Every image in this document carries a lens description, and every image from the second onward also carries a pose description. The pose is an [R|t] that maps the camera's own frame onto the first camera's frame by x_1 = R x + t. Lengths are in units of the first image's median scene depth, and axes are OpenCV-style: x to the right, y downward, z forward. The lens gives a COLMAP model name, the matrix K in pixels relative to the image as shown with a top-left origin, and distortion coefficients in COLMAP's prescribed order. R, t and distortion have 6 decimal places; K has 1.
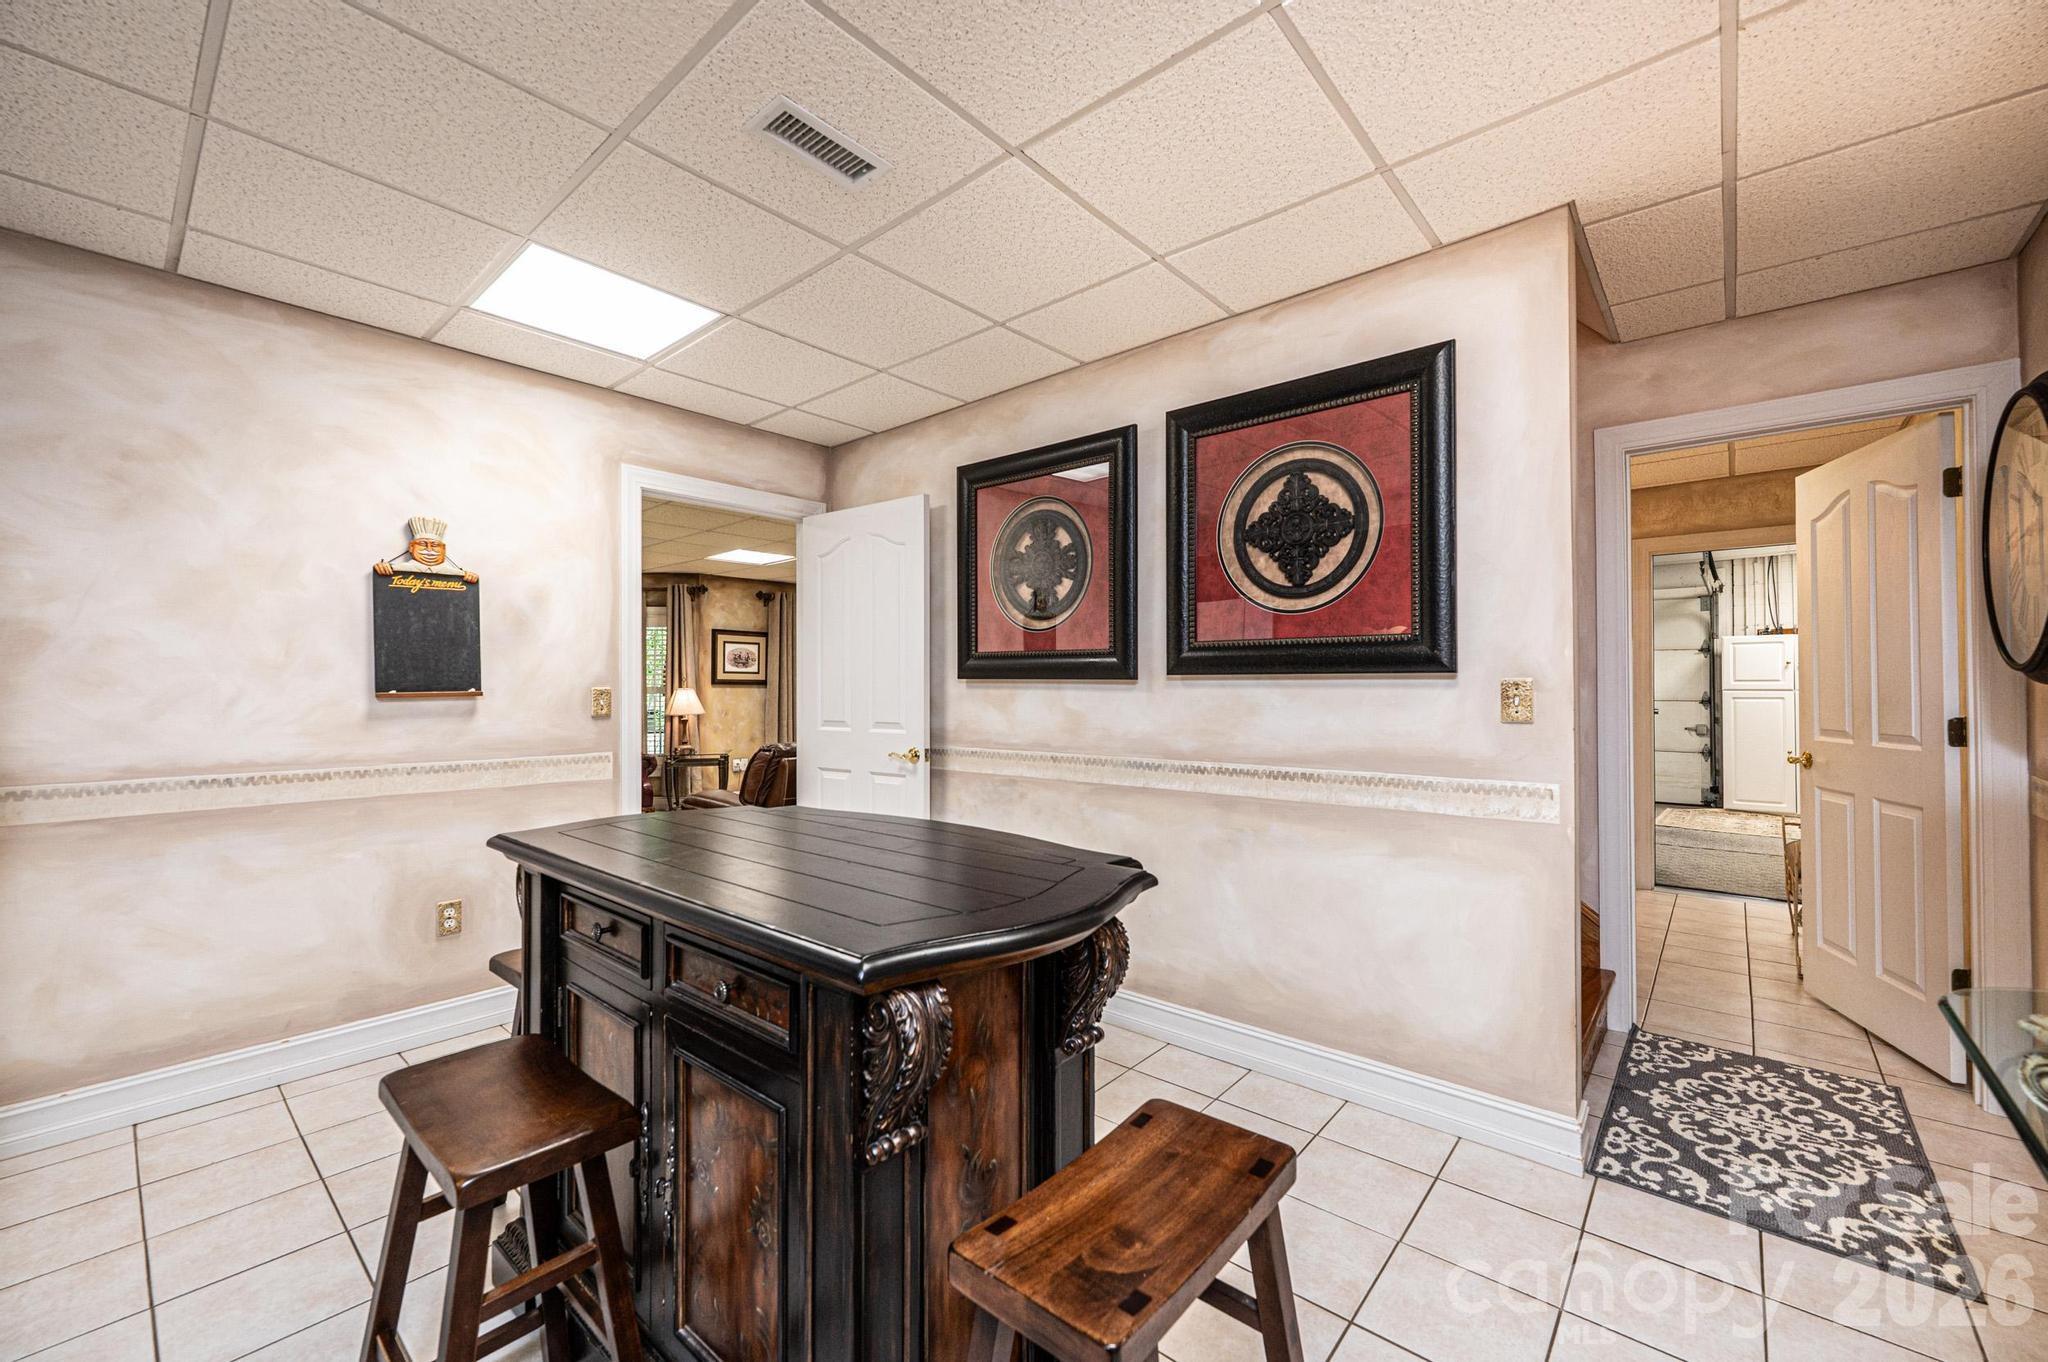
lens RADIAL K [[814.4, 0, 1038.2], [0, 814.4, 679.7], [0, 0, 1]] dist [0.003793, 0.000170]
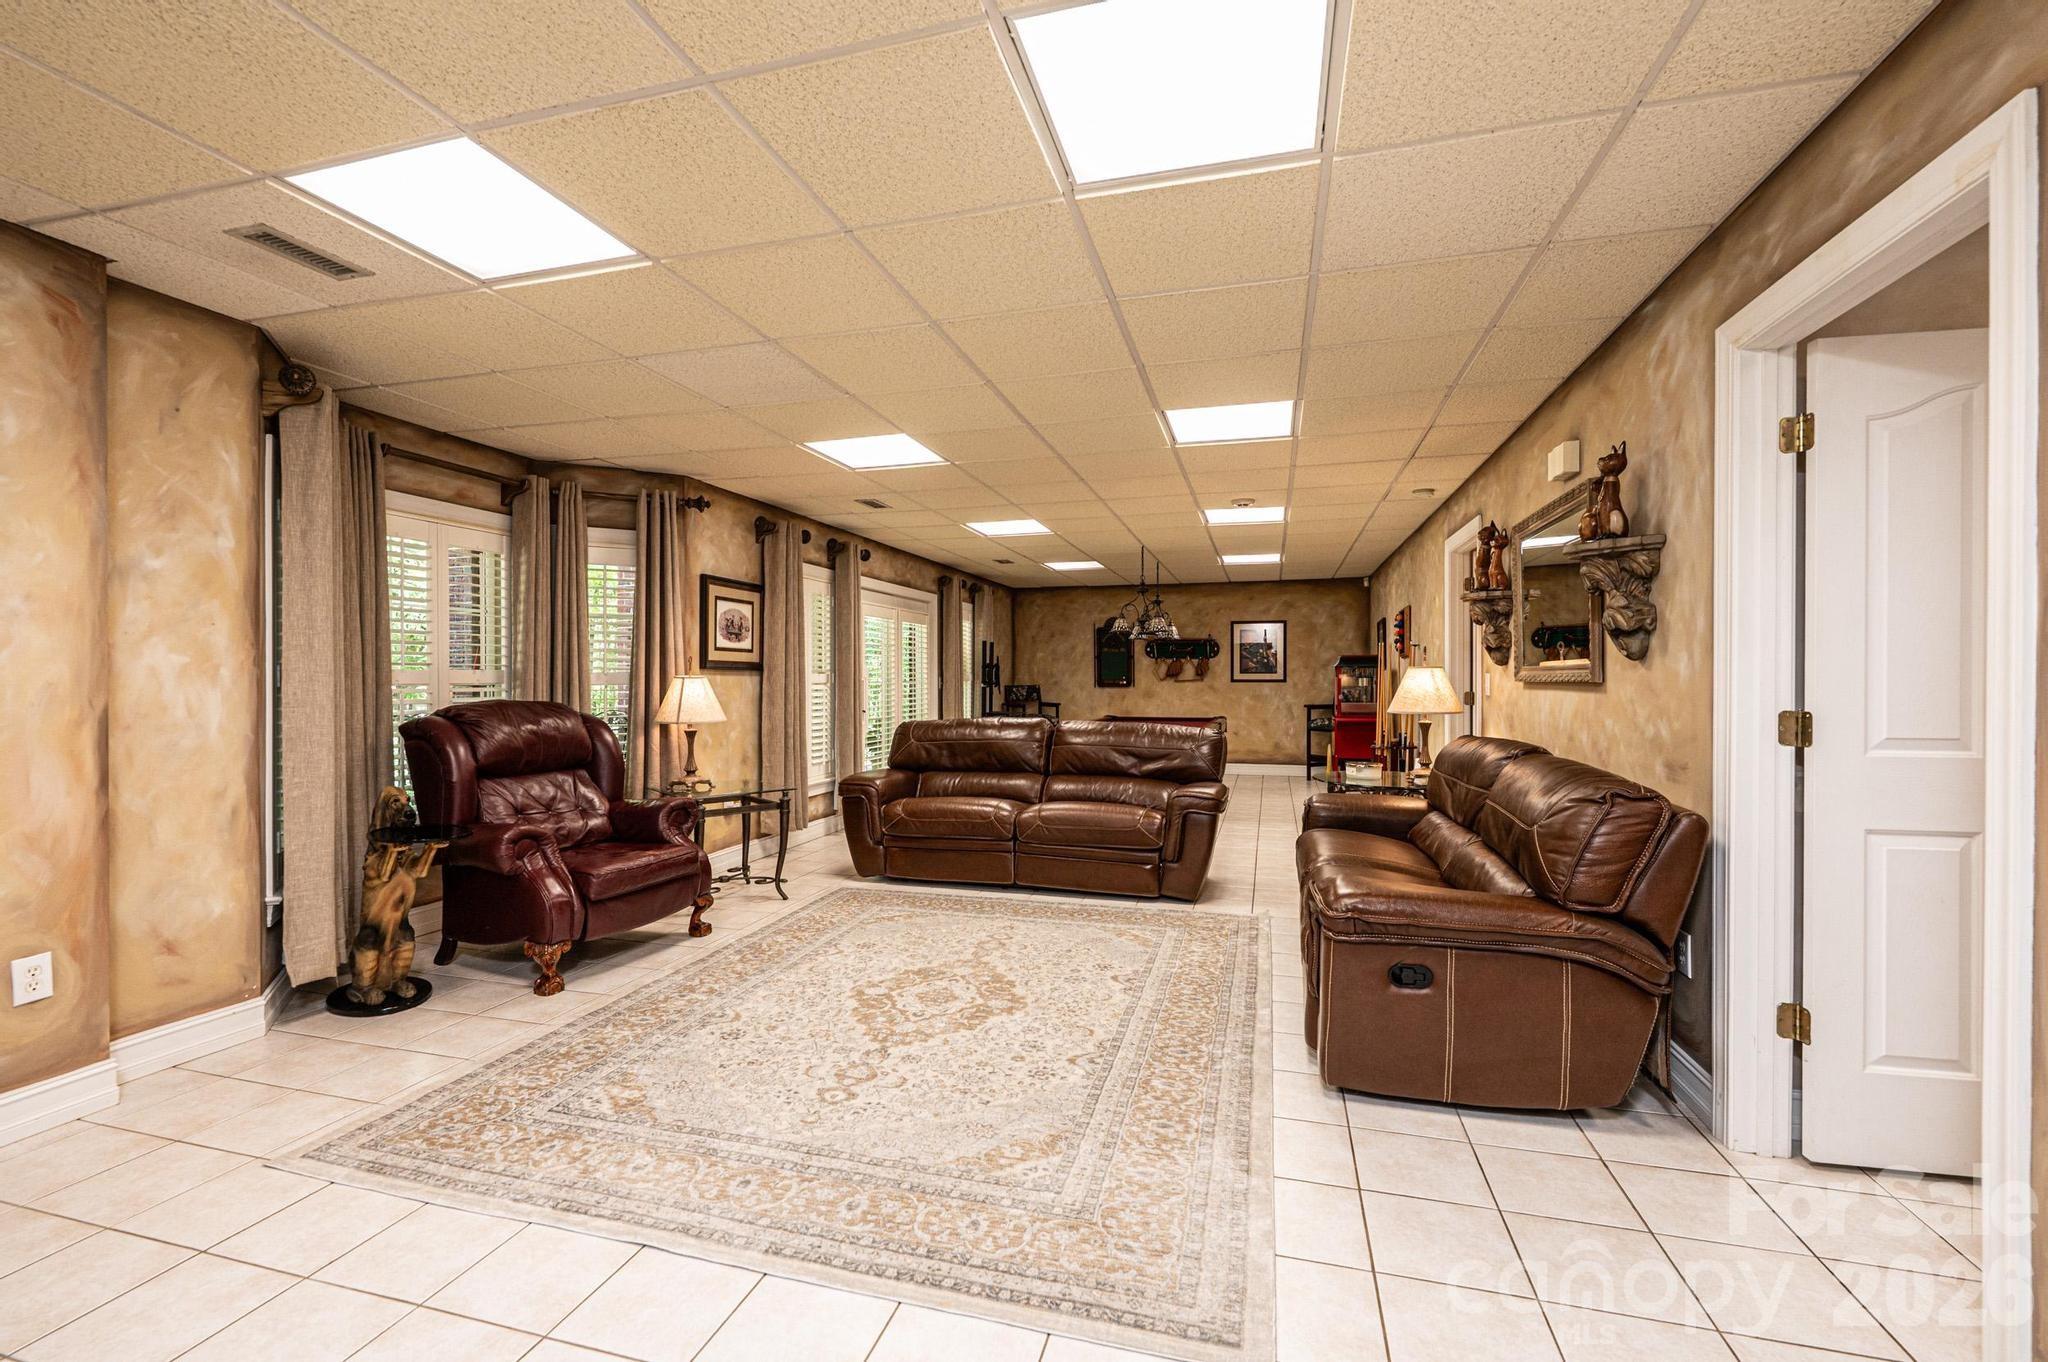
lens RADIAL K [[871.5, 0, 1024.0], [0, 871.5, 681.0], [0, 0, 1]] dist [0.000167, 0.000505]
pose [[0.908184, 0.001968, 0.418567, -0.448562], [-0.007699, 0.999898, 0.012005, 0.004877], [-0.418501, -0.014125, 0.908107, 0.331119]]
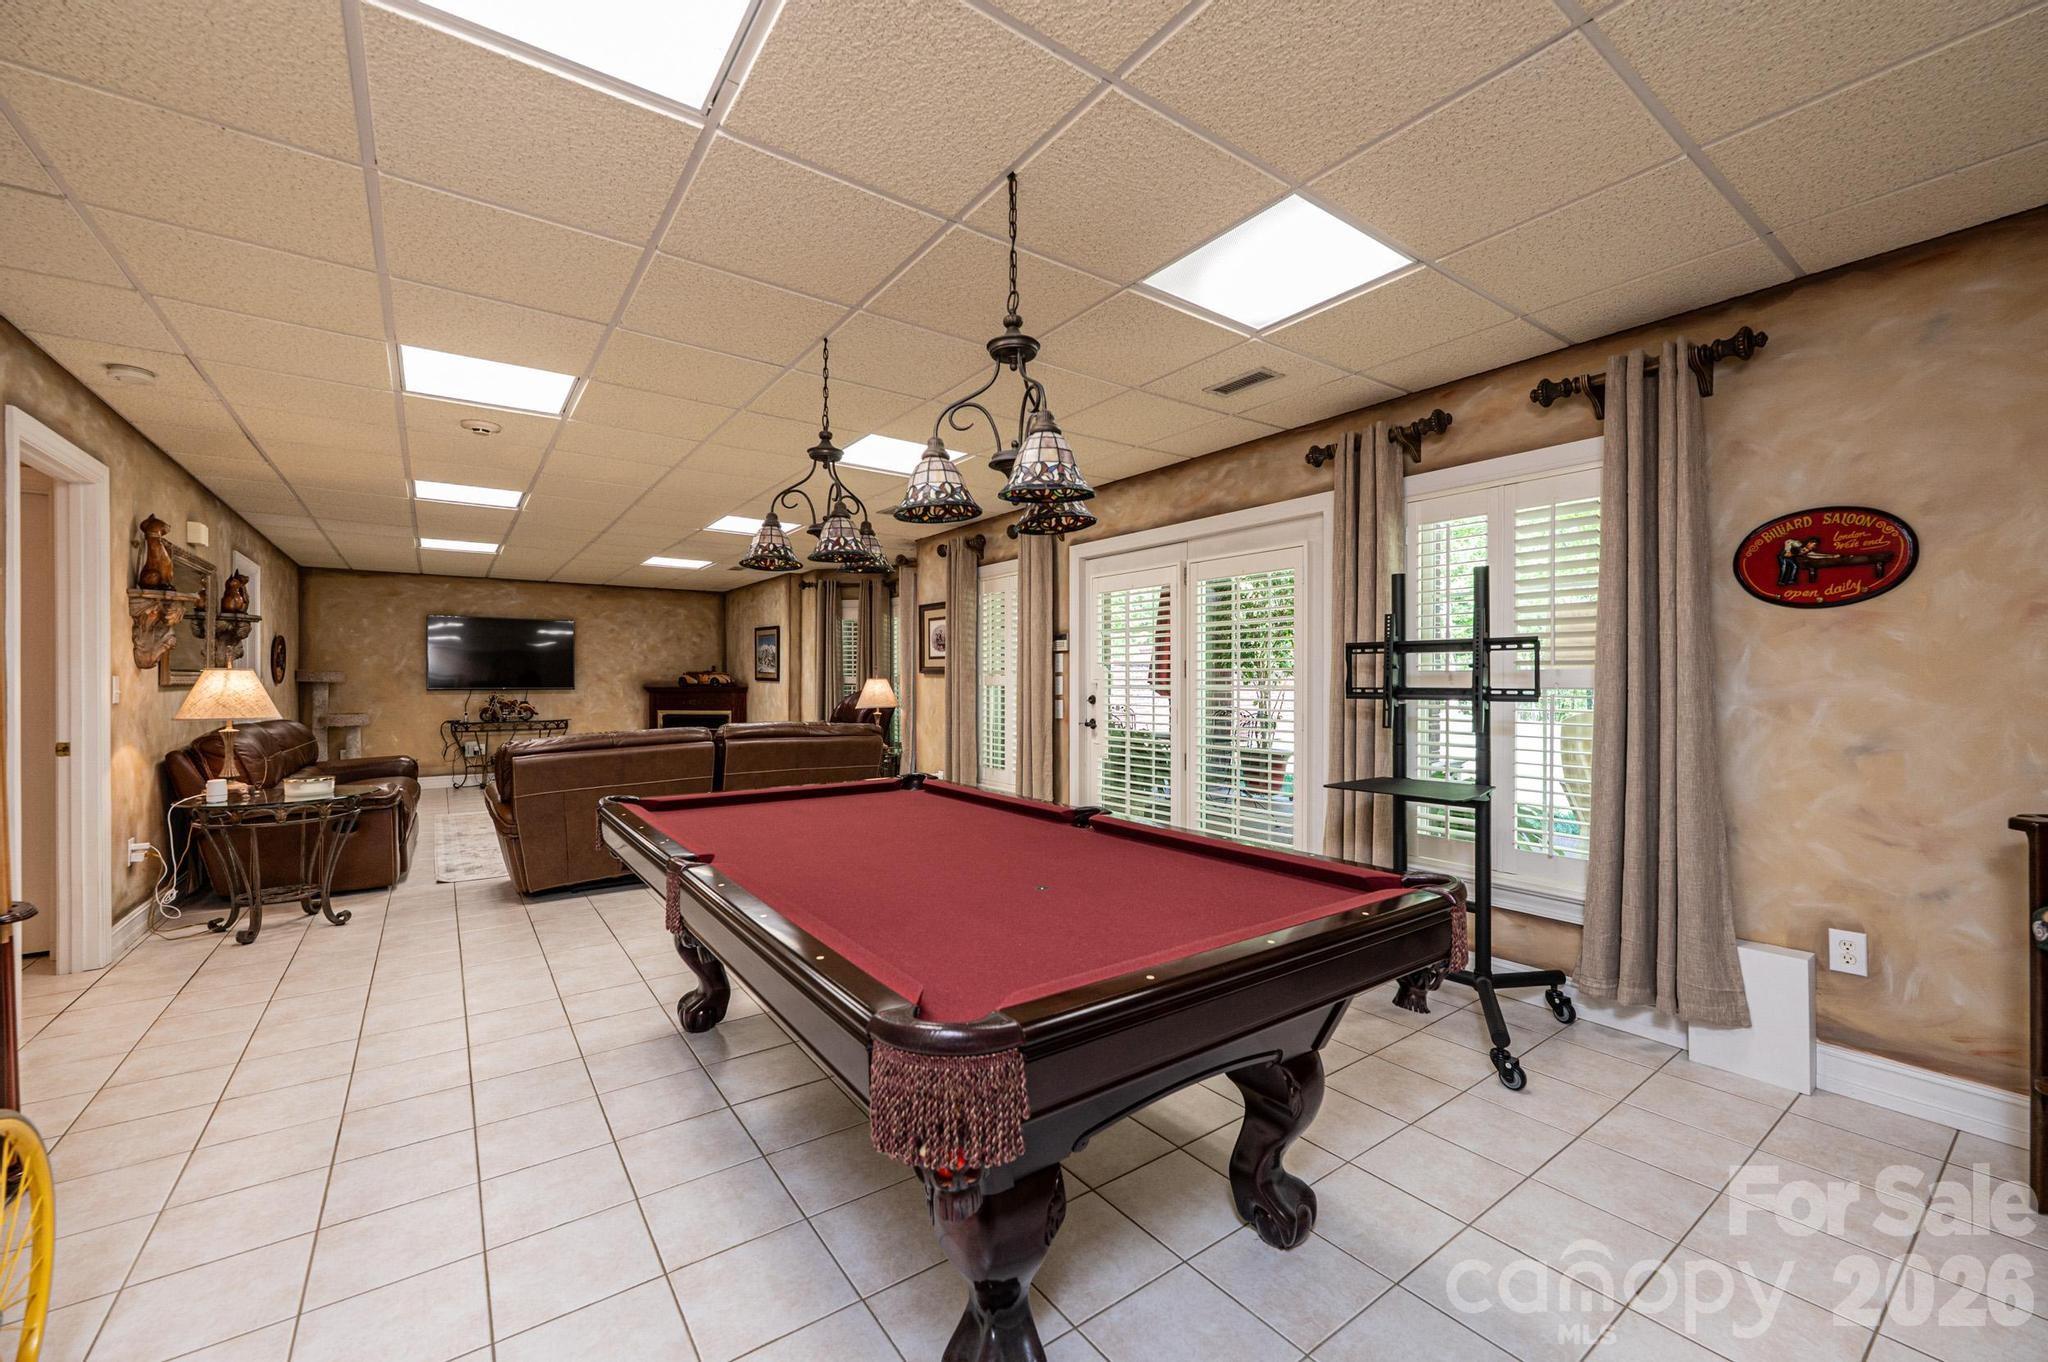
lens RADIAL K [[814.9, 0, 1027.3], [0, 814.9, 682.5], [0, 0, 1]] dist [0.000771, -0.000260]
pose [[-0.231057, 0.007723, -0.972909, 0.365631], [0.013675, 0.999895, 0.004689, 0.012376], [0.972844, -0.012222, -0.231139, 1.279869]]
